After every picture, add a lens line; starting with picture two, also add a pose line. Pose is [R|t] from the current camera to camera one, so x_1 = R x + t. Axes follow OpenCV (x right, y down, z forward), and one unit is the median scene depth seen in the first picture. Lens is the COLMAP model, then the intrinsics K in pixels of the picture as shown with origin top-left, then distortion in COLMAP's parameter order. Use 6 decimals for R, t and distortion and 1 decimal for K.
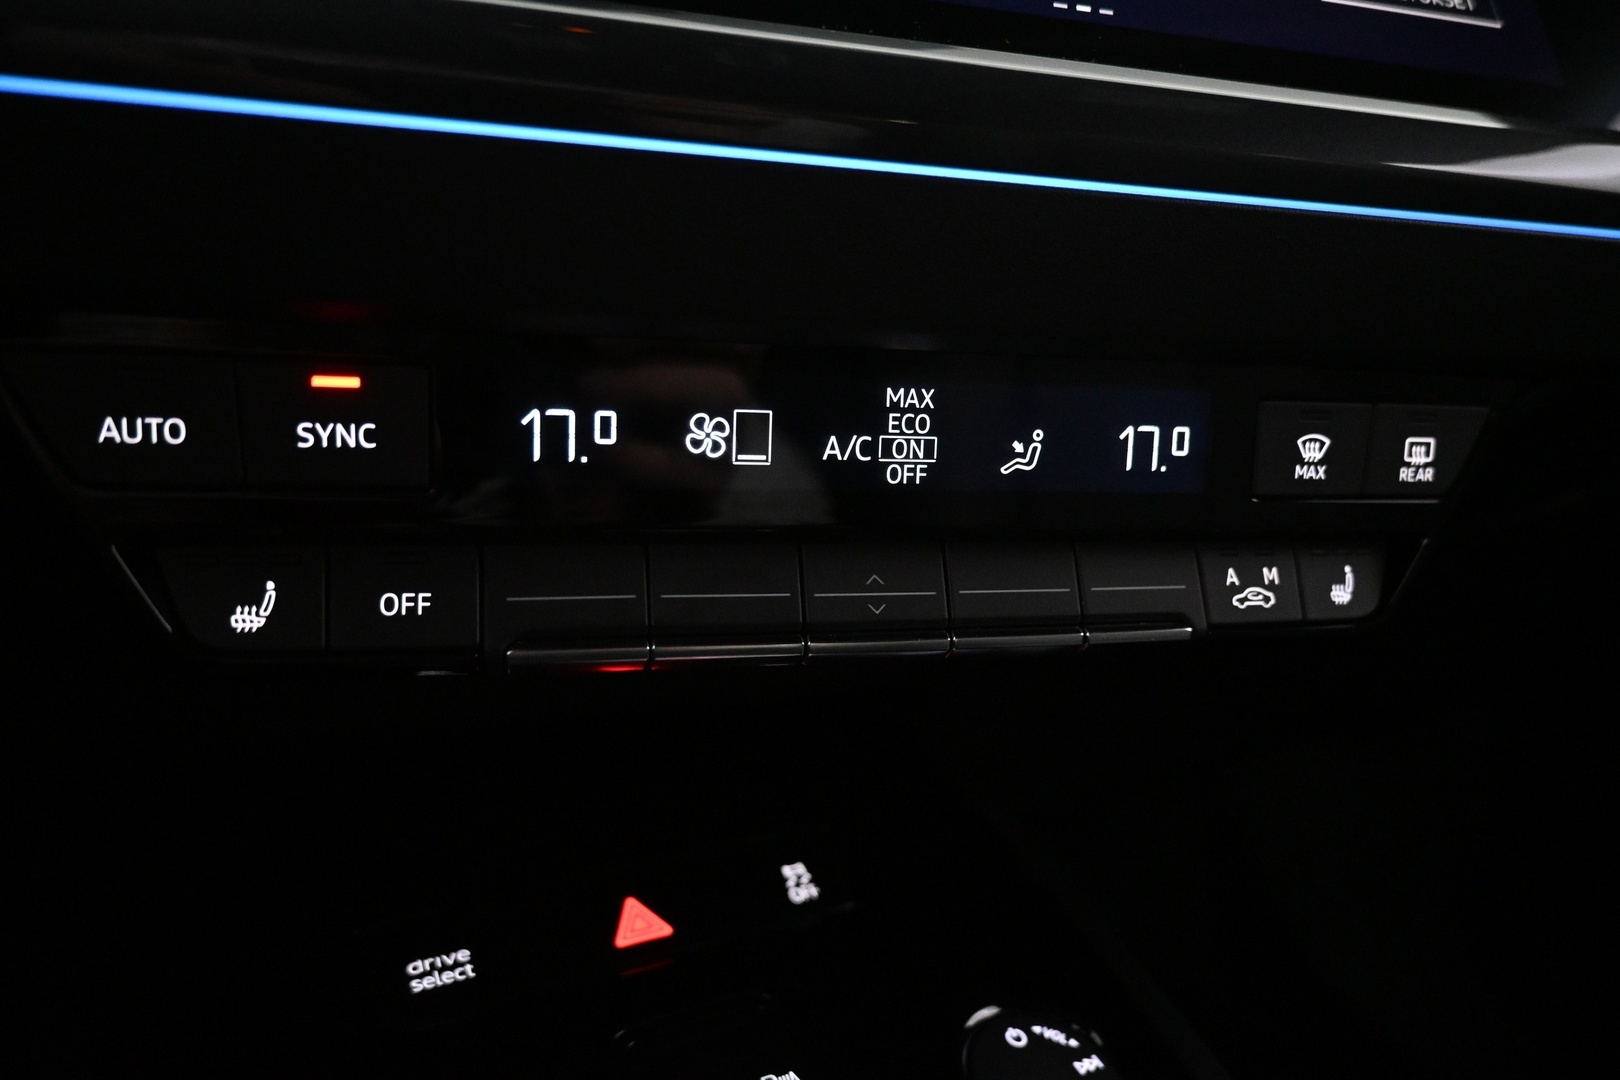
lens RADIAL K [[1114.8, 0, 810.0], [0, 1114.8, 540.0], [0, 0, 1]] dist [0.000057, 0.001392]
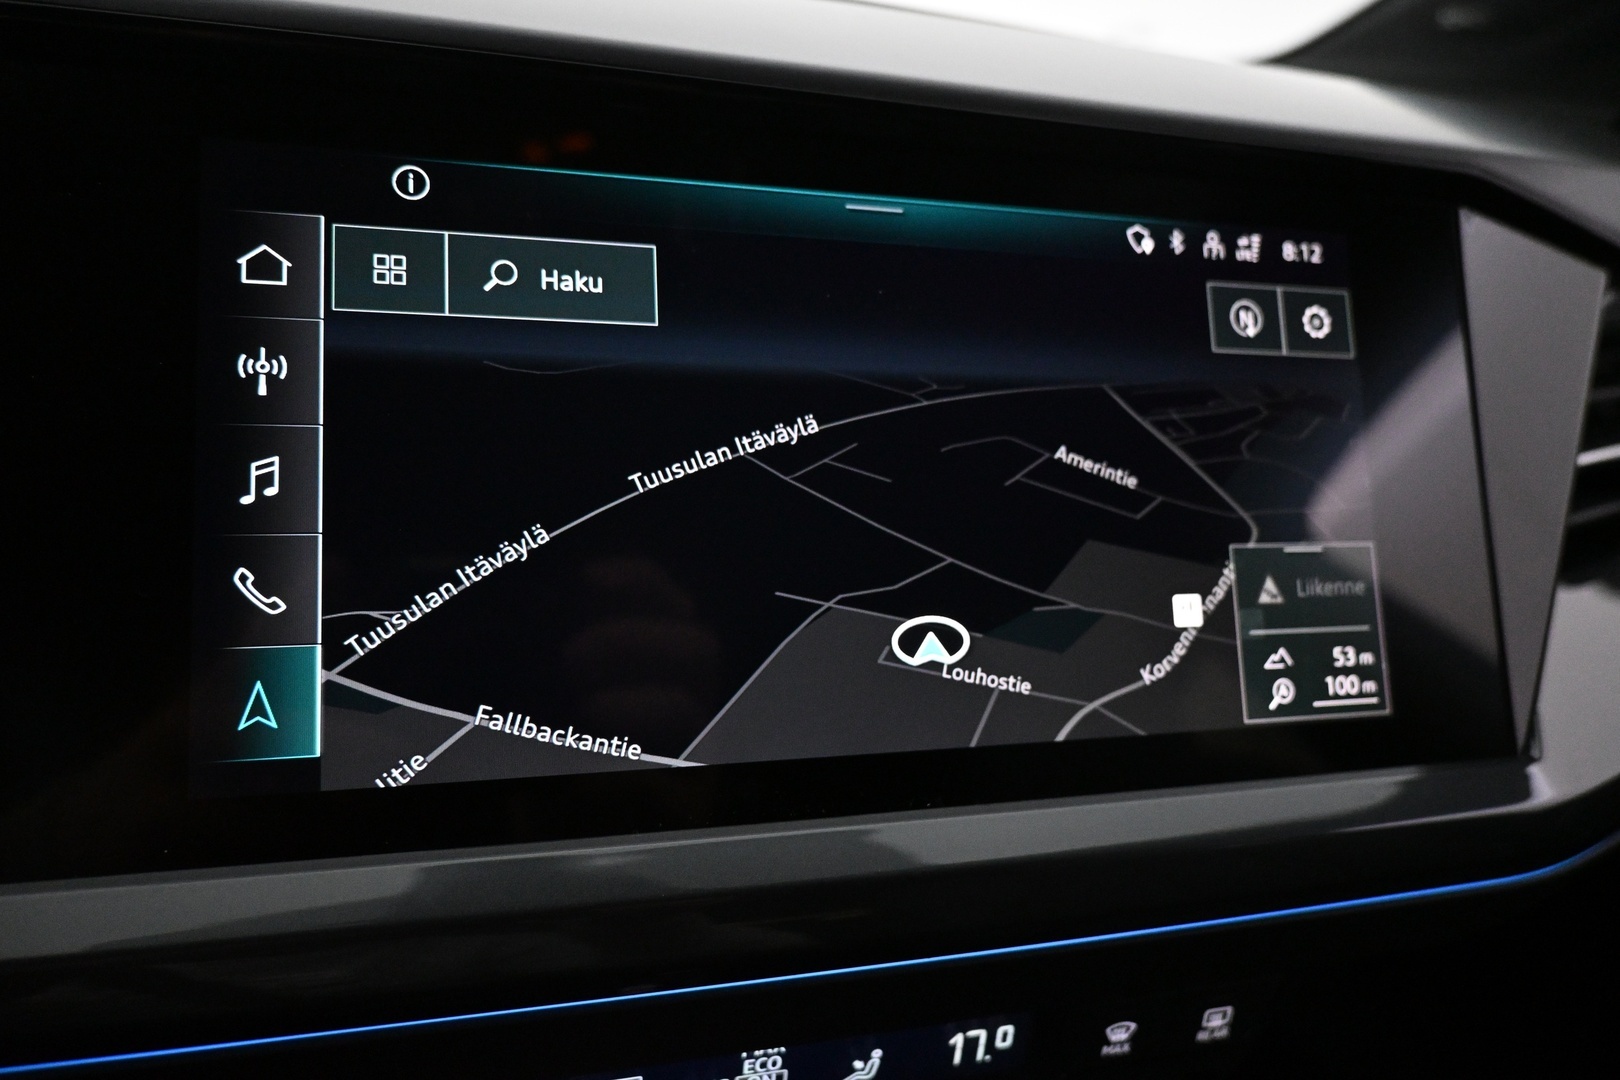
lens RADIAL K [[1114.8, 0, 810.0], [0, 1114.8, 540.0], [0, 0, 1]] dist [0.000057, 0.001392]
pose [[0.998273, 0.055950, 0.017891, 0.078479], [-0.058340, 0.979887, 0.190837, -0.785280], [-0.006854, -0.191551, 0.981459, -0.039348]]
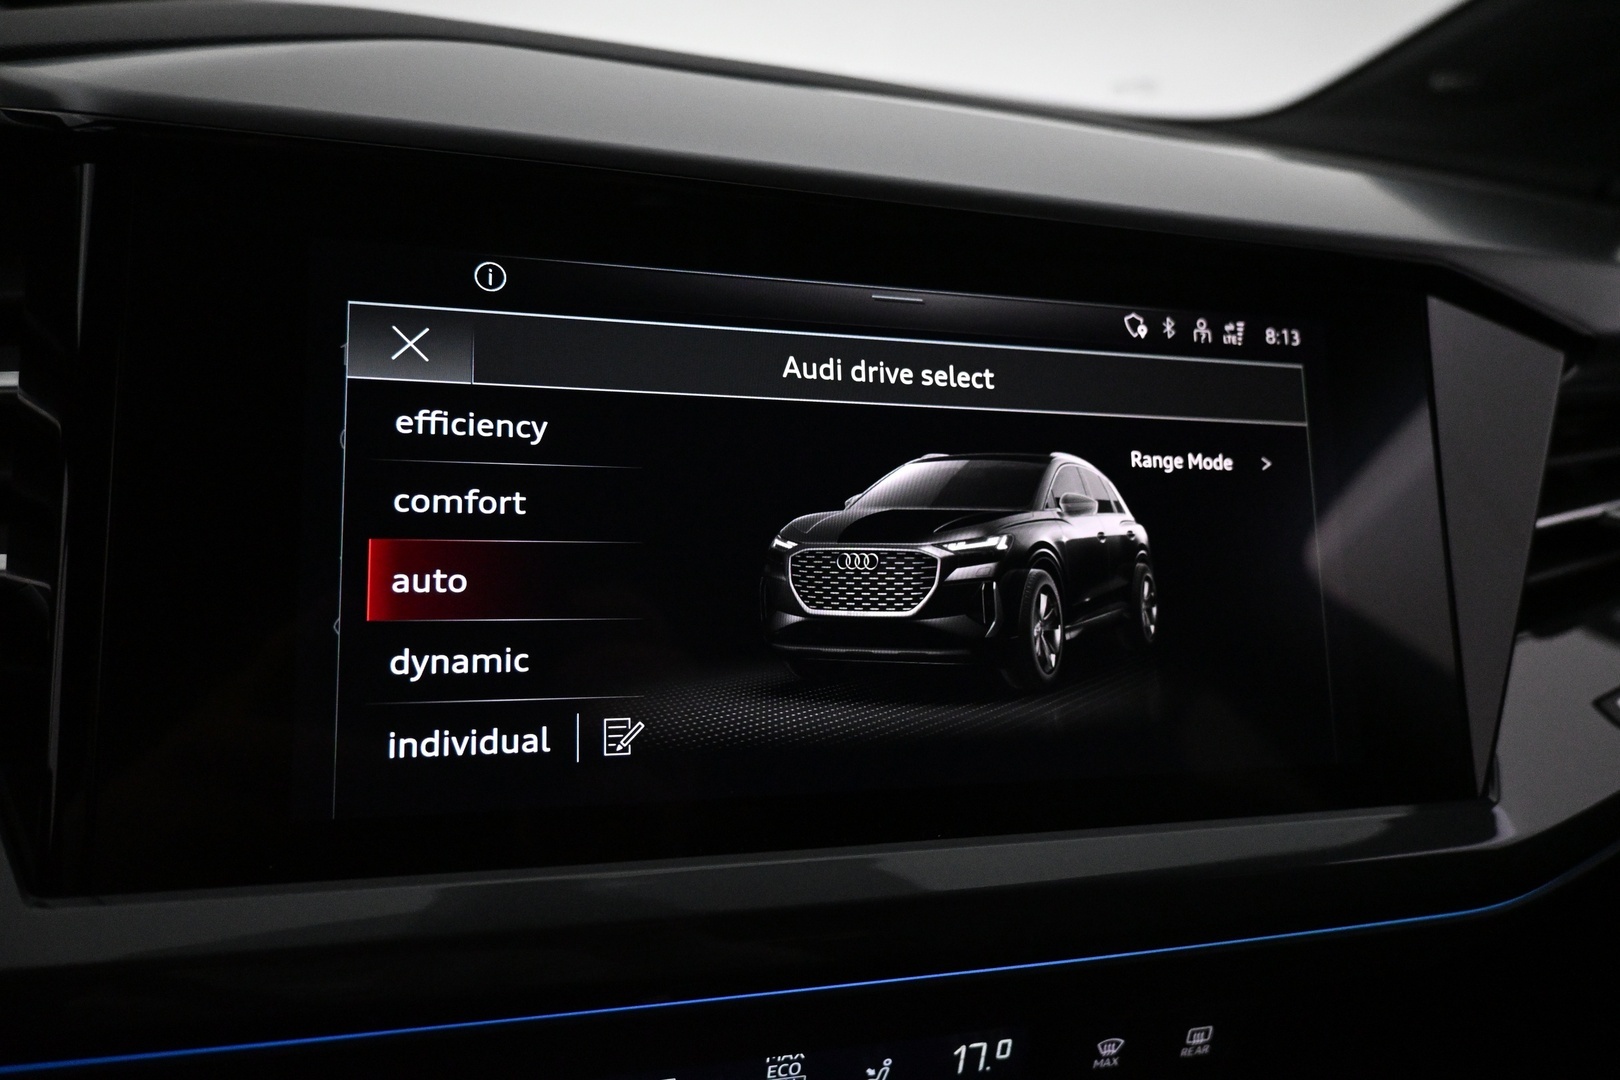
lens RADIAL K [[1119.4, 0, 807.2], [0, 1119.4, 545.0], [0, 0, 1]] dist [-0.006474, -0.003095]
pose [[0.997327, 0.071687, 0.014111, 0.048477], [-0.073048, 0.982233, 0.172863, -0.835046], [-0.001469, -0.173432, 0.984845, -0.150692]]
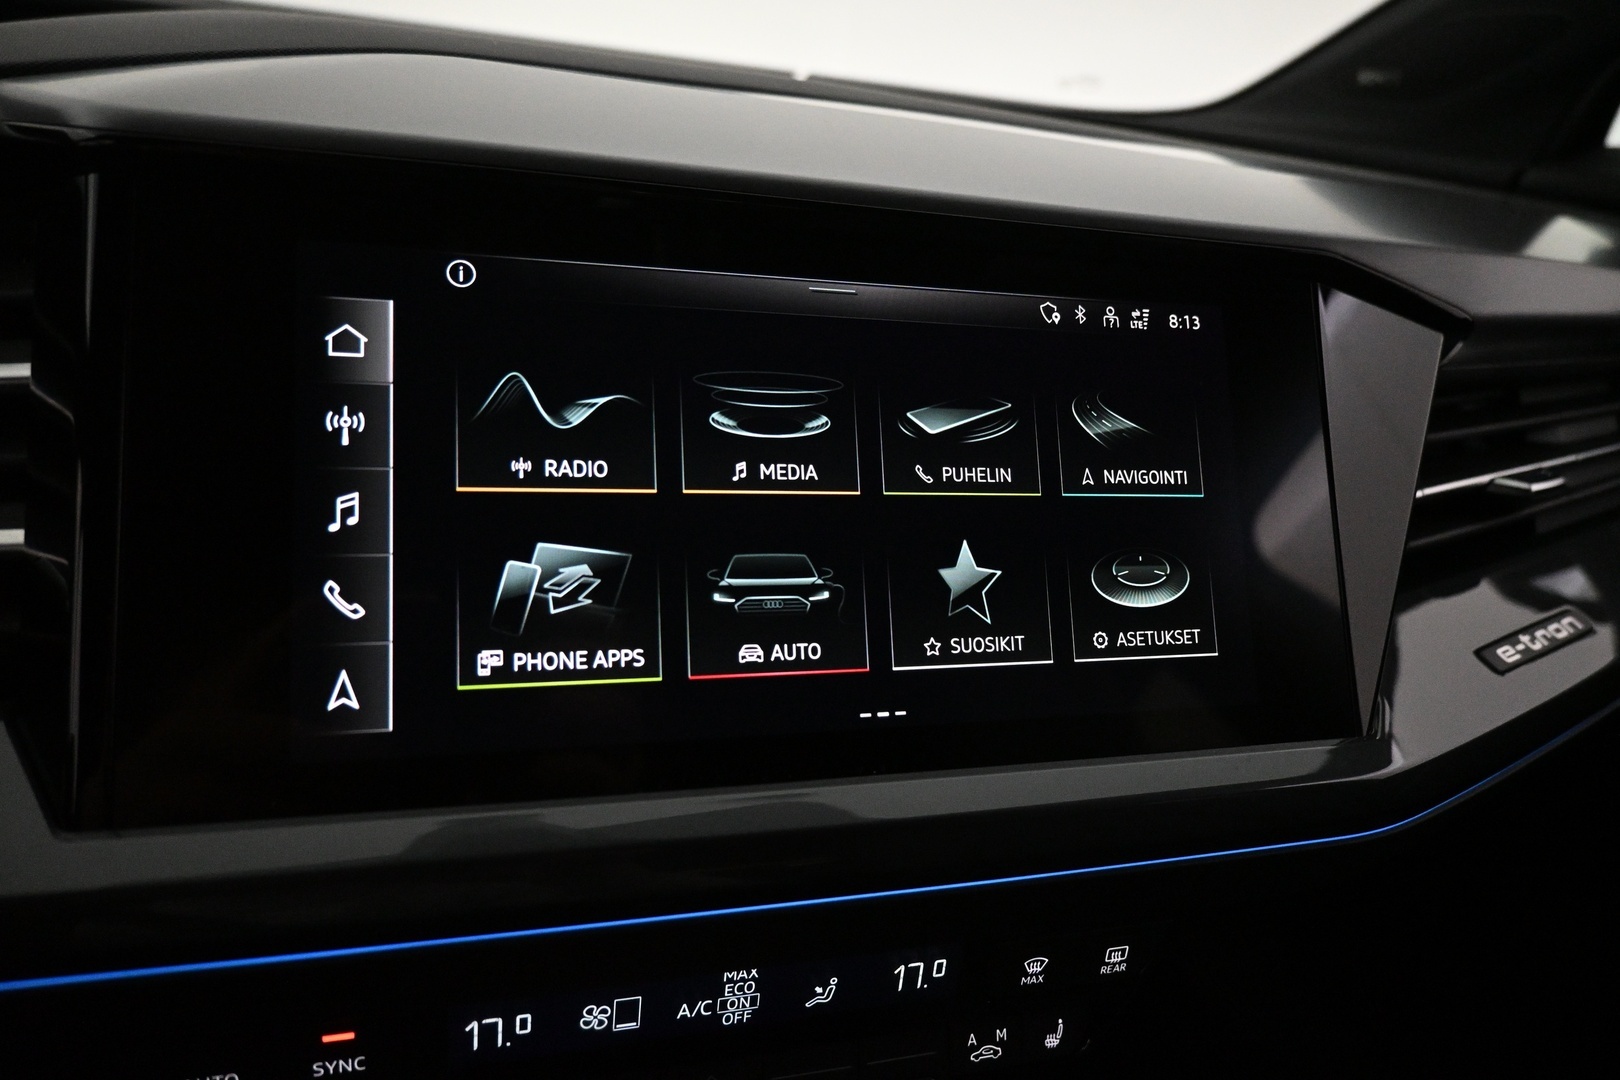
lens RADIAL K [[1101.0, 0, 804.1], [0, 1101.0, 543.4], [0, 0, 1]] dist [-0.003390, -0.000599]
pose [[0.997597, 0.057492, 0.038659, 0.075434], [-0.063588, 0.981333, 0.181498, -0.834695], [-0.027503, -0.183520, 0.982631, -0.255591]]
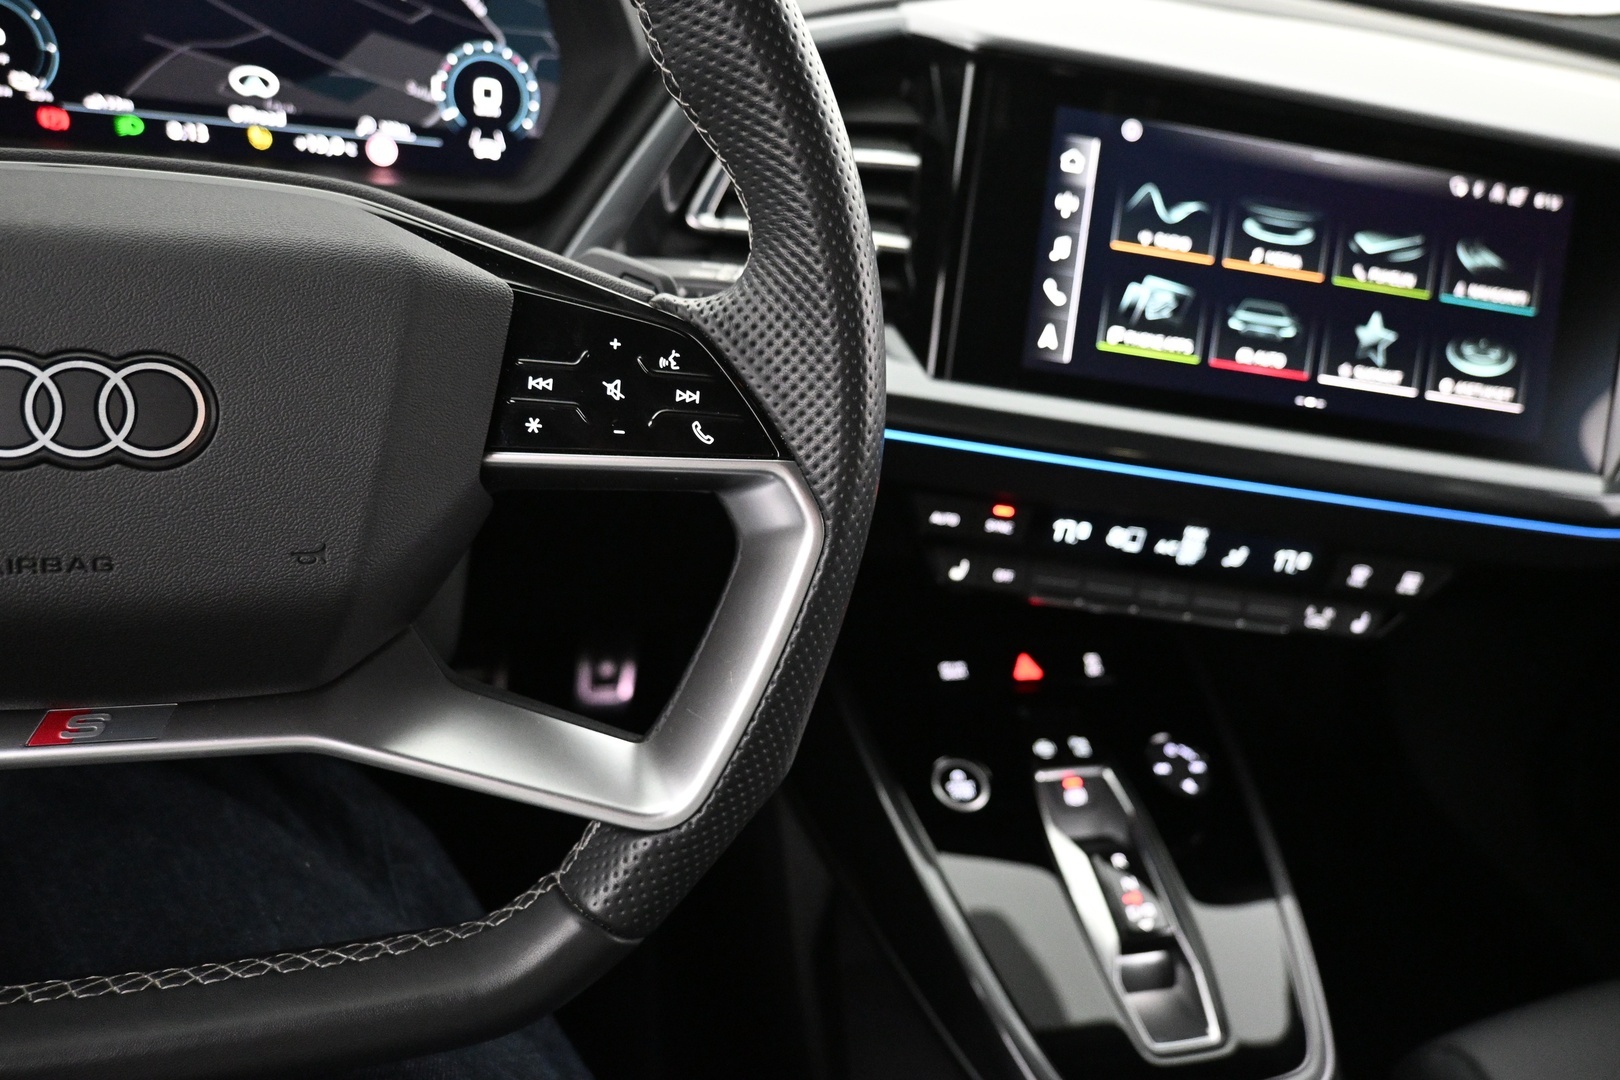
lens RADIAL K [[1114.8, 0, 810.0], [0, 1114.8, 540.0], [0, 0, 1]] dist [0.000057, 0.001392]
pose [[0.959672, 0.227958, -0.164512, -0.315437], [-0.163408, 0.928521, 0.333387, -0.759789], [0.228752, -0.293060, 0.928326, -1.500205]]
